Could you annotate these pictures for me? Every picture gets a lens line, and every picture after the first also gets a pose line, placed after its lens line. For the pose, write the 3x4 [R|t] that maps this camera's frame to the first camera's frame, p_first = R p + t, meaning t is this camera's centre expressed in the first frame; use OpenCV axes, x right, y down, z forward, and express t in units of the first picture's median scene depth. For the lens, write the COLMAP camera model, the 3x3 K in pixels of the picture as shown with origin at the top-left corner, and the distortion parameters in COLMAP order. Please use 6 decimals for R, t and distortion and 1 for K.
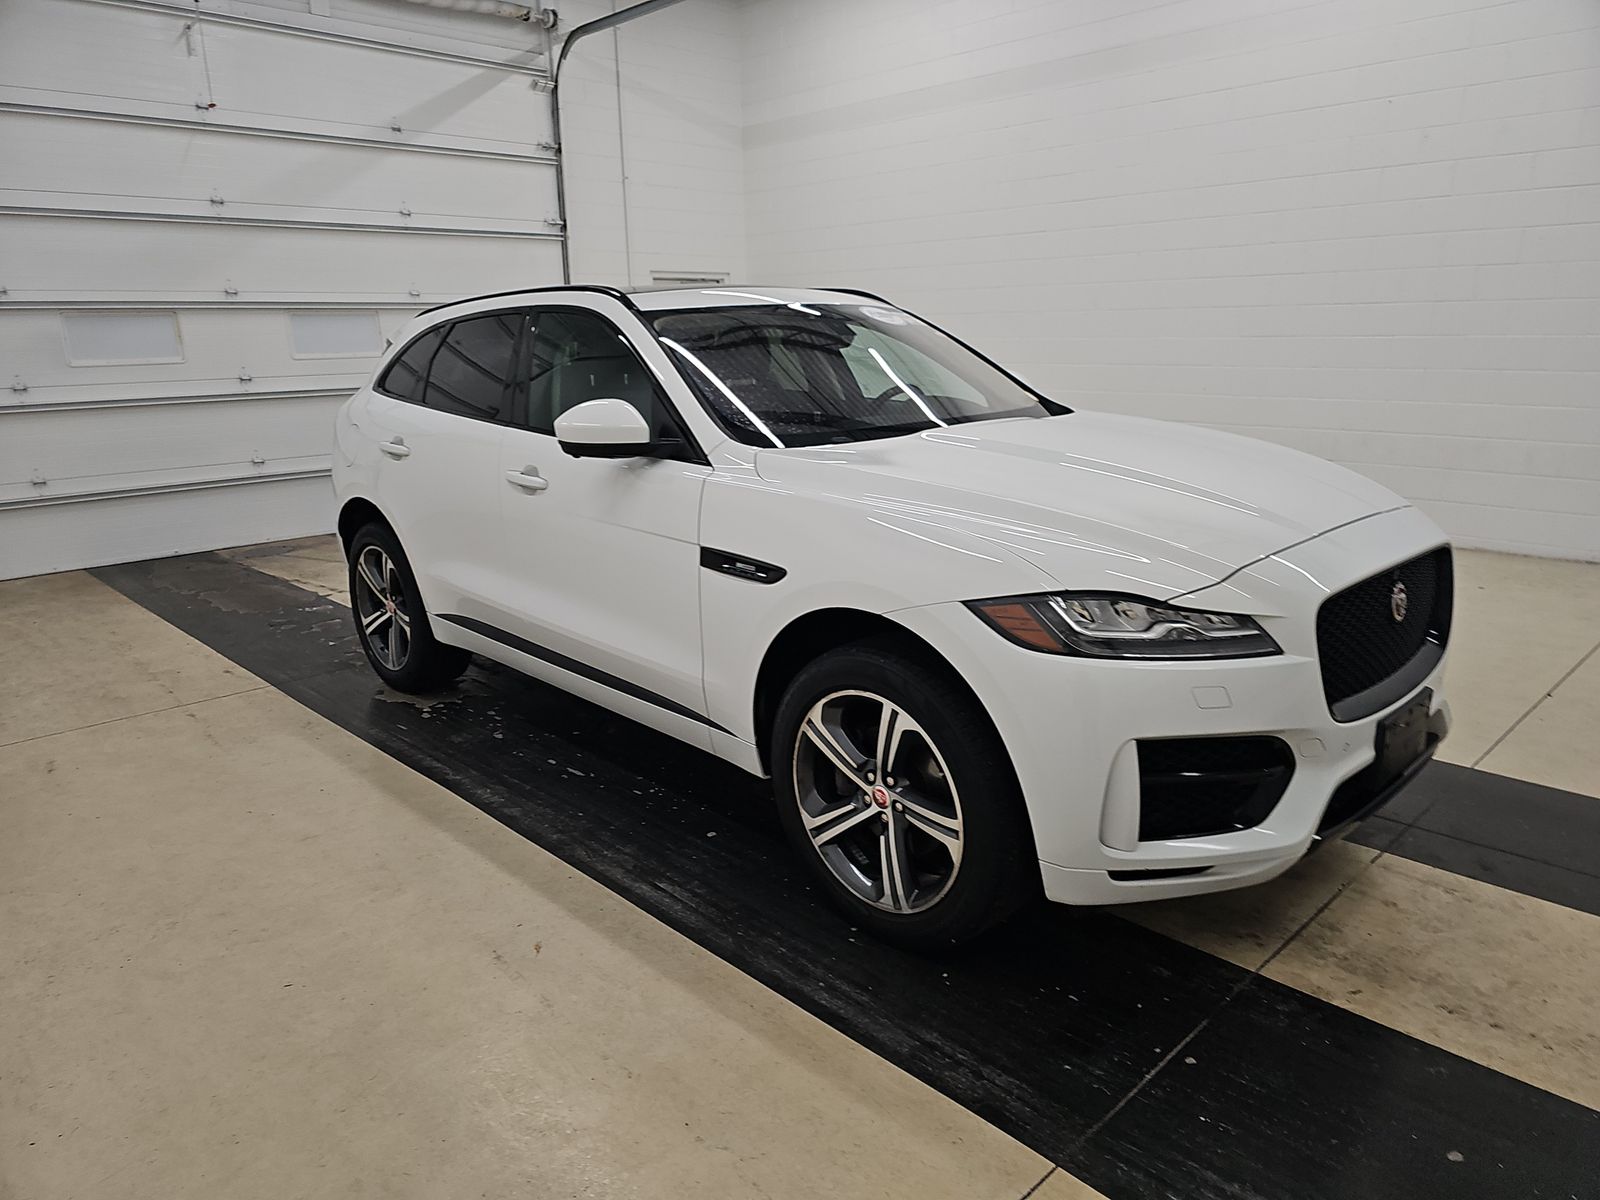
lens RADIAL K [[1058.1, 0, 795.4], [0, 1058.1, 611.3], [0, 0, 1]] dist [0.057589, -0.048236]
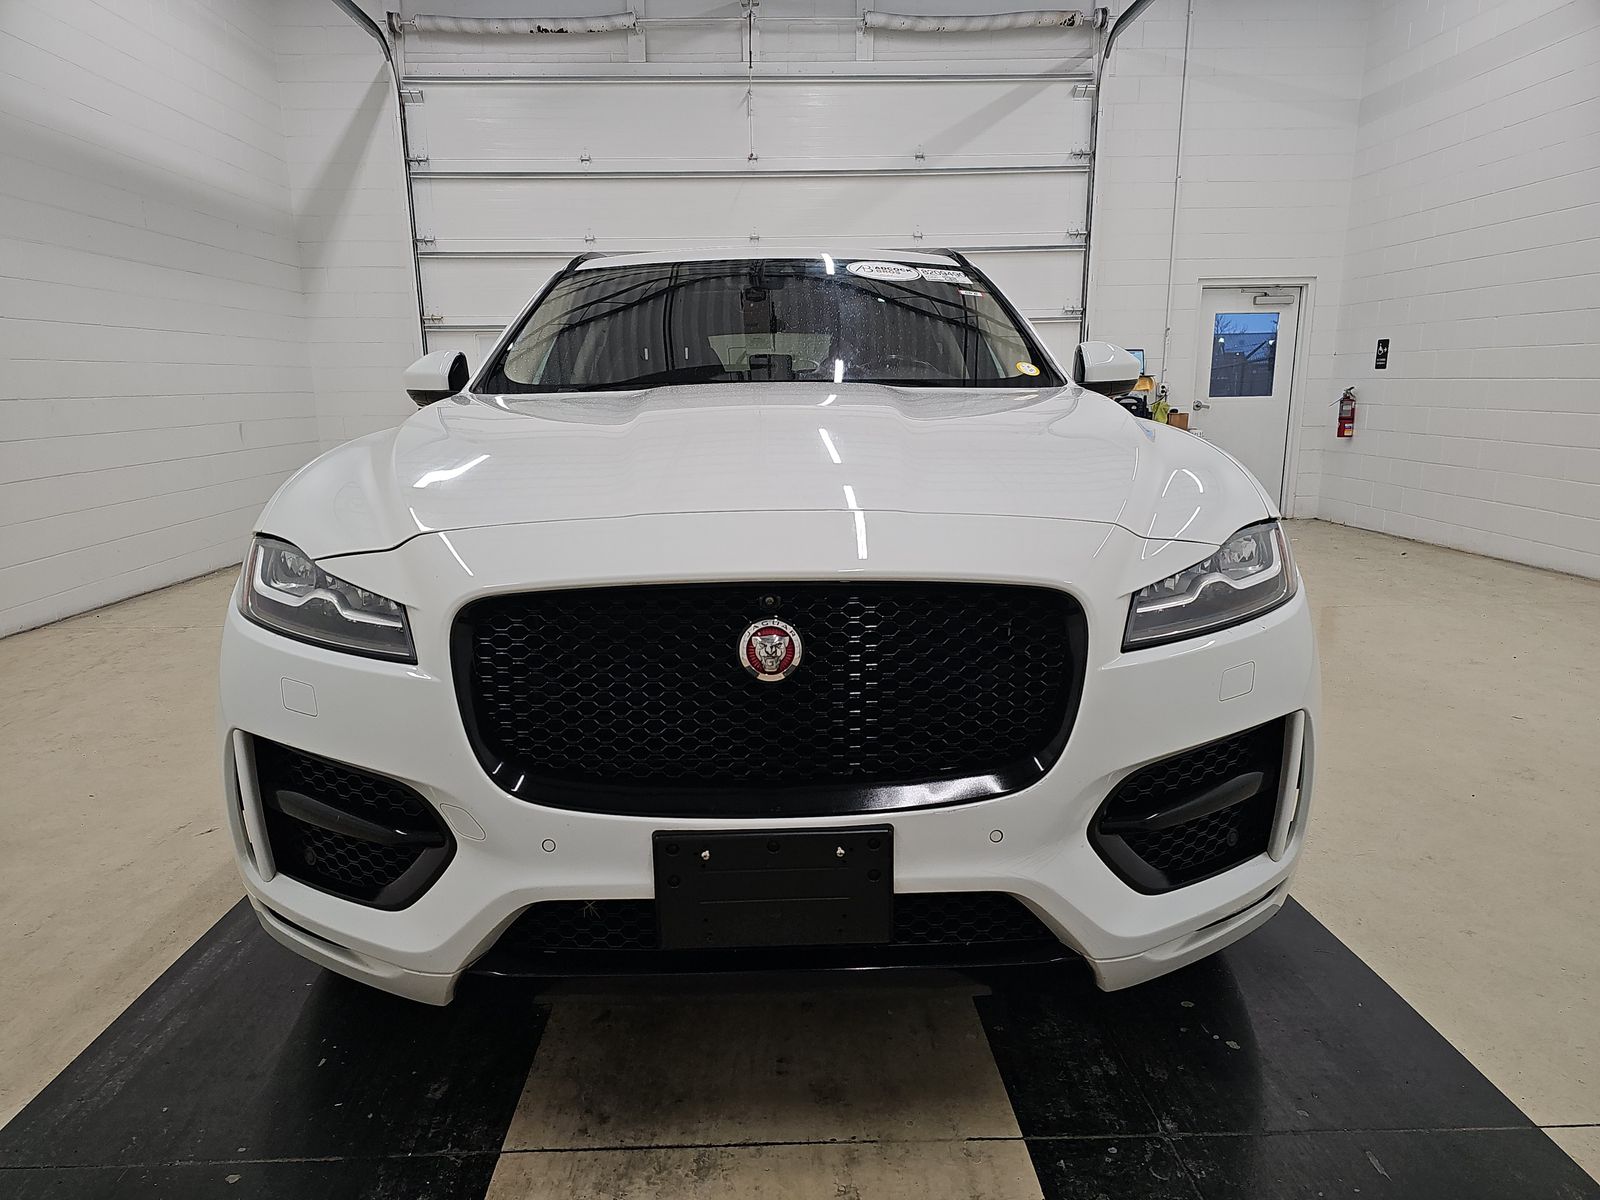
lens RADIAL K [[1058.1, 0, 795.4], [0, 1058.1, 611.3], [0, 0, 1]] dist [0.057589, -0.048236]
pose [[0.734395, 0.150124, -0.661911, 0.279688], [-0.179068, 0.983534, 0.024392, -0.013551], [0.654674, 0.100614, 0.749185, 0.169418]]
